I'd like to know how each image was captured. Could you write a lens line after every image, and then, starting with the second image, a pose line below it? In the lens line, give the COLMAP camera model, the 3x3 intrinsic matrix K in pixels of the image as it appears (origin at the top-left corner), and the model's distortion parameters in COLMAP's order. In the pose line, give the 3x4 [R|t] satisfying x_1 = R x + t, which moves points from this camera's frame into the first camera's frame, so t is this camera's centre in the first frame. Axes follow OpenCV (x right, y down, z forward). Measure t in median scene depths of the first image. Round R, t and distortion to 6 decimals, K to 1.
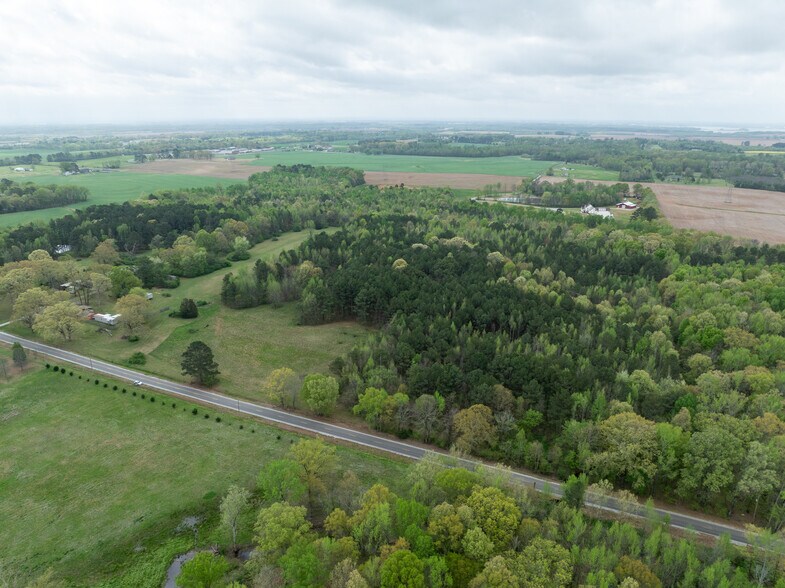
lens RADIAL K [[550.1, 0, 392.5], [0, 550.1, 294.0], [0, 0, 1]] dist [-0.035989, -0.002400]
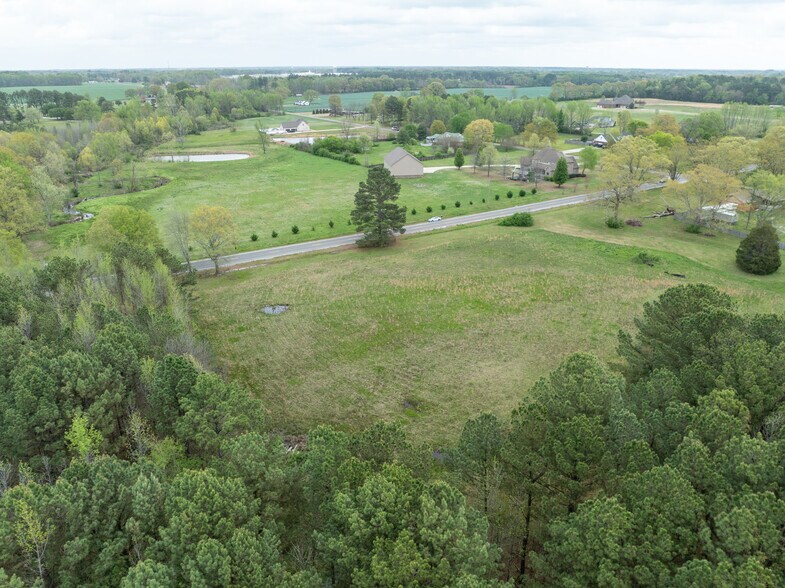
lens RADIAL K [[550.3, 0, 392.5], [0, 550.3, 294.0], [0, 0, 1]] dist [-0.030228, 0.004639]
pose [[-0.578113, 0.313298, -0.753412, 0.090741], [-0.252196, 0.809529, 0.530150, -0.089153], [0.776004, 0.496494, -0.388987, 0.973986]]
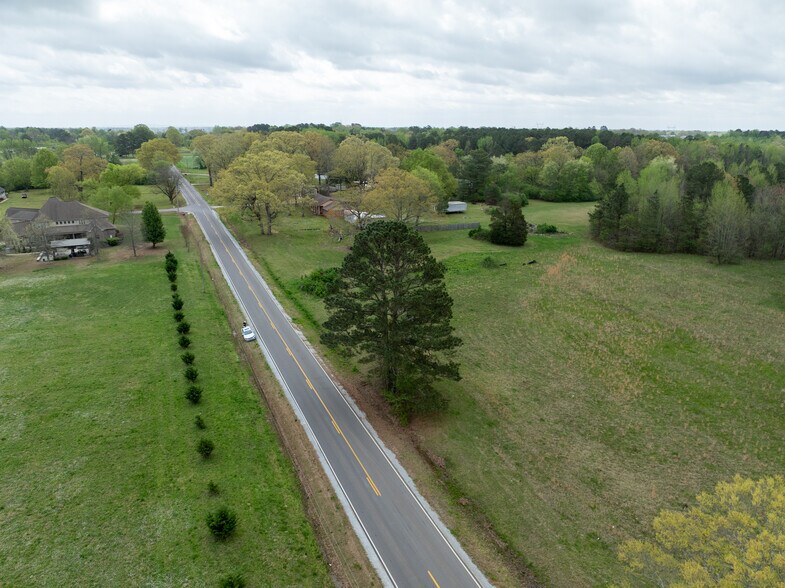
lens RADIAL K [[550.1, 0, 392.5], [0, 550.1, 294.0], [0, 0, 1]] dist [-0.035989, -0.002400]
pose [[0.739939, 0.195394, -0.643670, -0.143562], [-0.207996, 0.976449, 0.057309, 0.077172], [0.639709, 0.091475, 0.763154, 0.606988]]
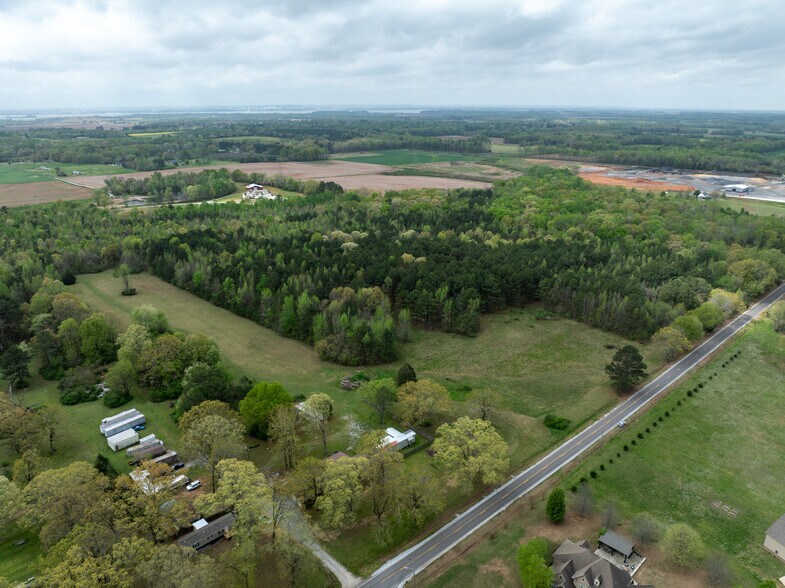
lens RADIAL K [[550.1, 0, 392.5], [0, 550.1, 294.0], [0, 0, 1]] dist [-0.035989, -0.002400]
pose [[0.402190, -0.307304, 0.862443, -0.974347], [0.287469, 0.936736, 0.199718, -0.226737], [-0.869255, 0.167601, 0.465086, 0.671948]]
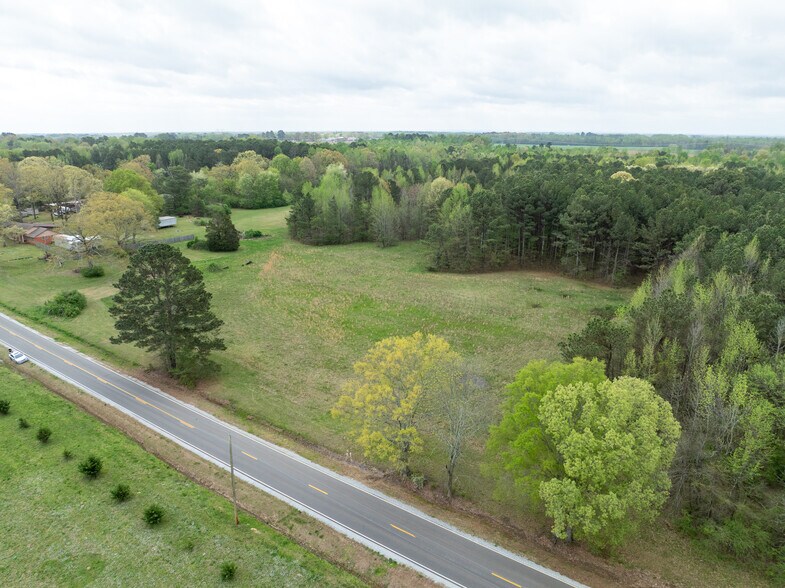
lens RADIAL K [[550.1, 0, 392.5], [0, 550.1, 294.0], [0, 0, 1]] dist [-0.035989, -0.002400]
pose [[0.982317, 0.052776, -0.179633, -0.115950], [-0.056919, 0.998217, -0.017985, 0.085321], [0.178363, 0.027891, 0.983569, 0.519824]]
